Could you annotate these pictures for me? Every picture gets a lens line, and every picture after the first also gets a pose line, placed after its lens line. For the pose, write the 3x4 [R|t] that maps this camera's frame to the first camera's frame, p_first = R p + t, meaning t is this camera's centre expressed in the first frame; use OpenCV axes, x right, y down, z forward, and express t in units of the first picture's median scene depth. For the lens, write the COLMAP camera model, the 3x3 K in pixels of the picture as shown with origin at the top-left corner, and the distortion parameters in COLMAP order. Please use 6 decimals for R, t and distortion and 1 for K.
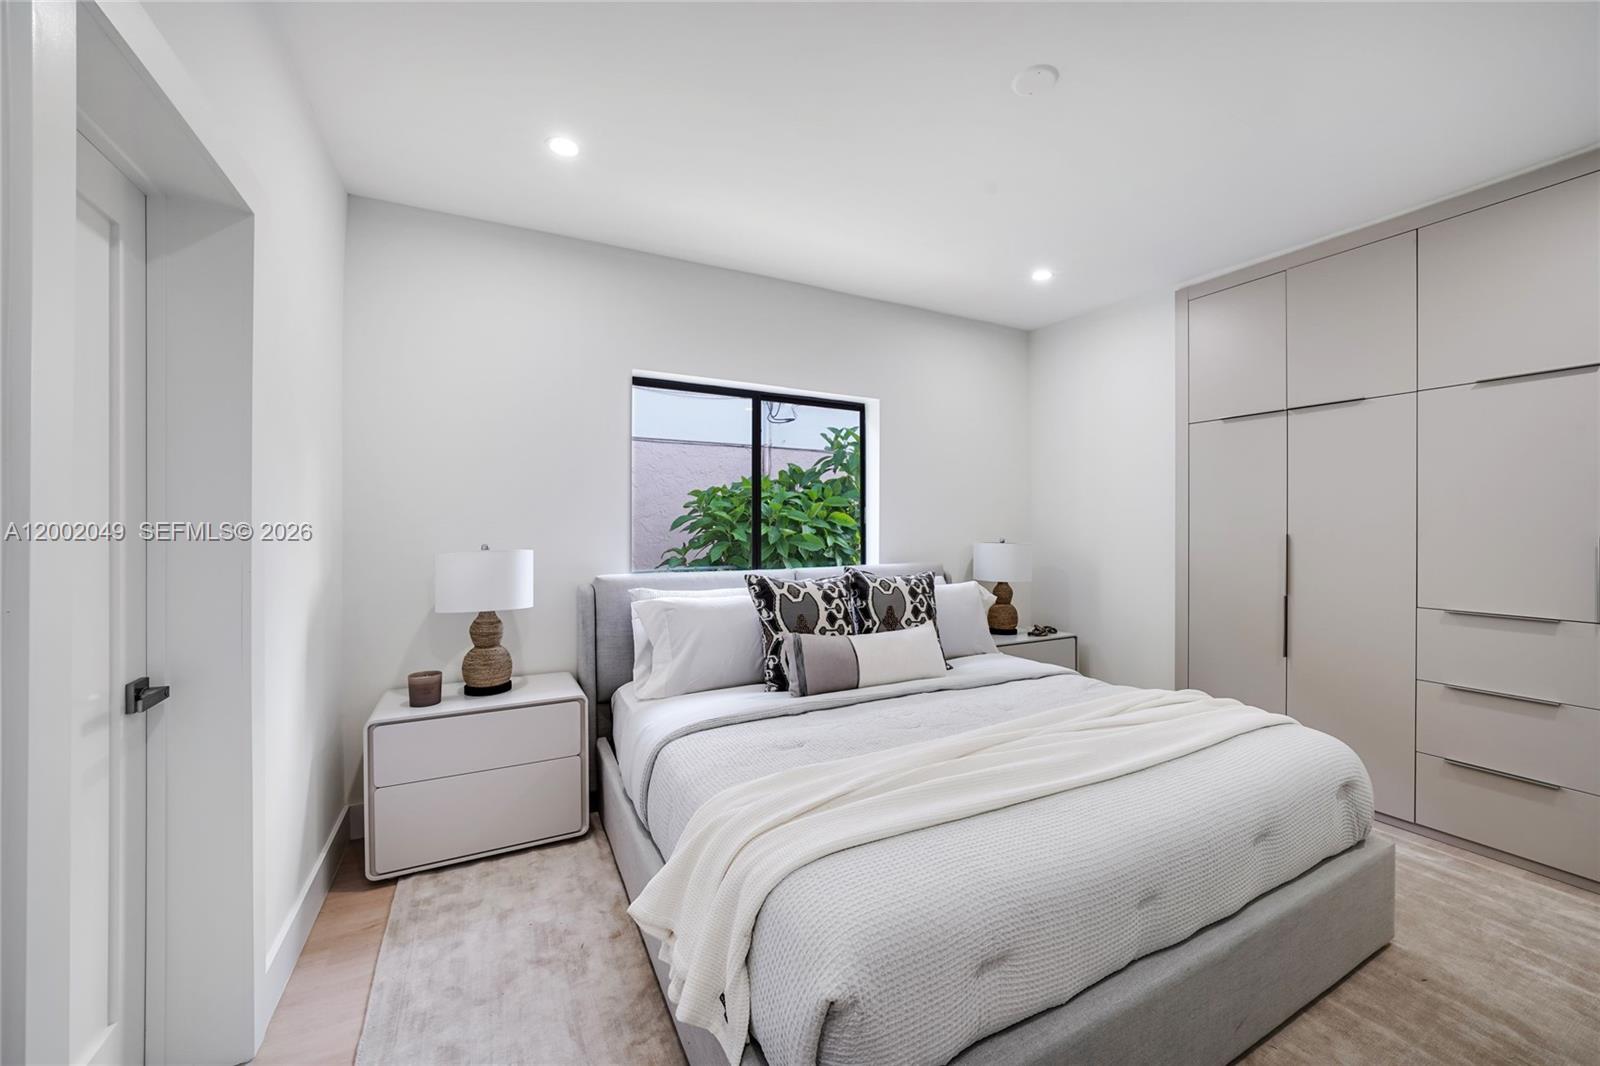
lens RADIAL K [[618.3, 0, 807.7], [0, 618.3, 527.5], [0, 0, 1]] dist [0.000304, -0.000066]
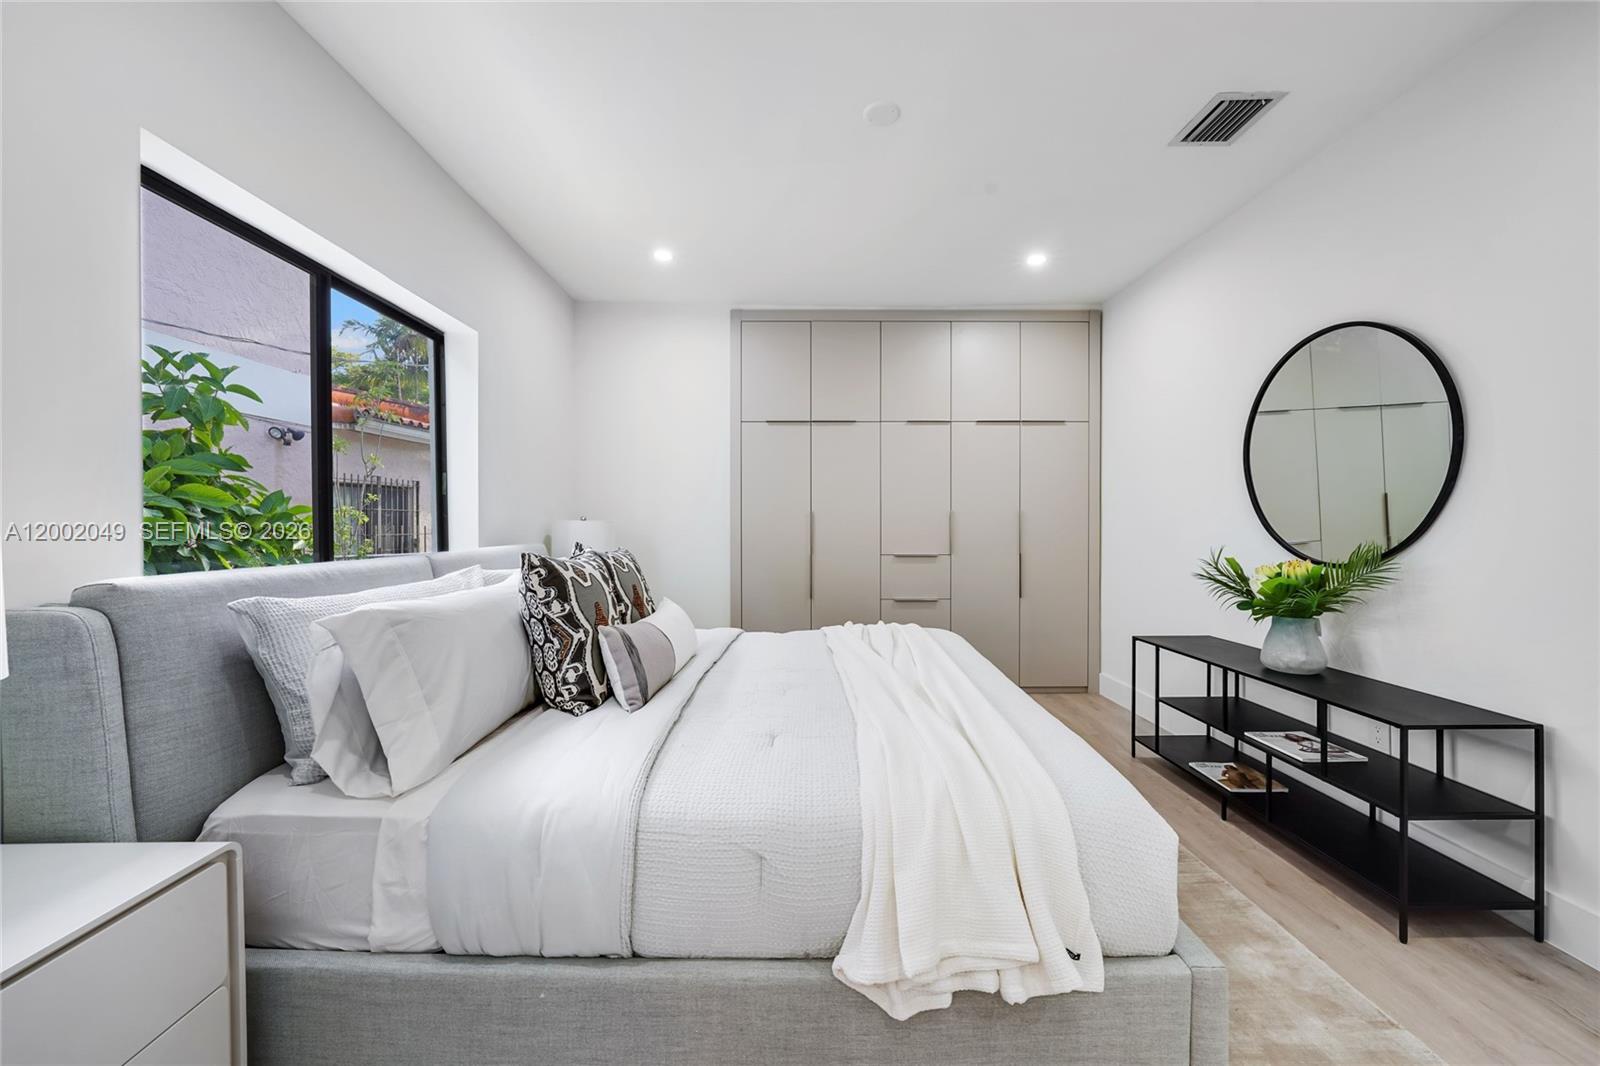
lens RADIAL K [[618.3, 0, 797.4], [0, 618.3, 528.6], [0, 0, 1]] dist [0.000304, -0.000066]
pose [[0.467036, -0.008664, 0.884196, -0.416153], [0.005972, 0.999960, 0.006643, 0.035941], [-0.884218, 0.002178, 0.467069, 0.326077]]
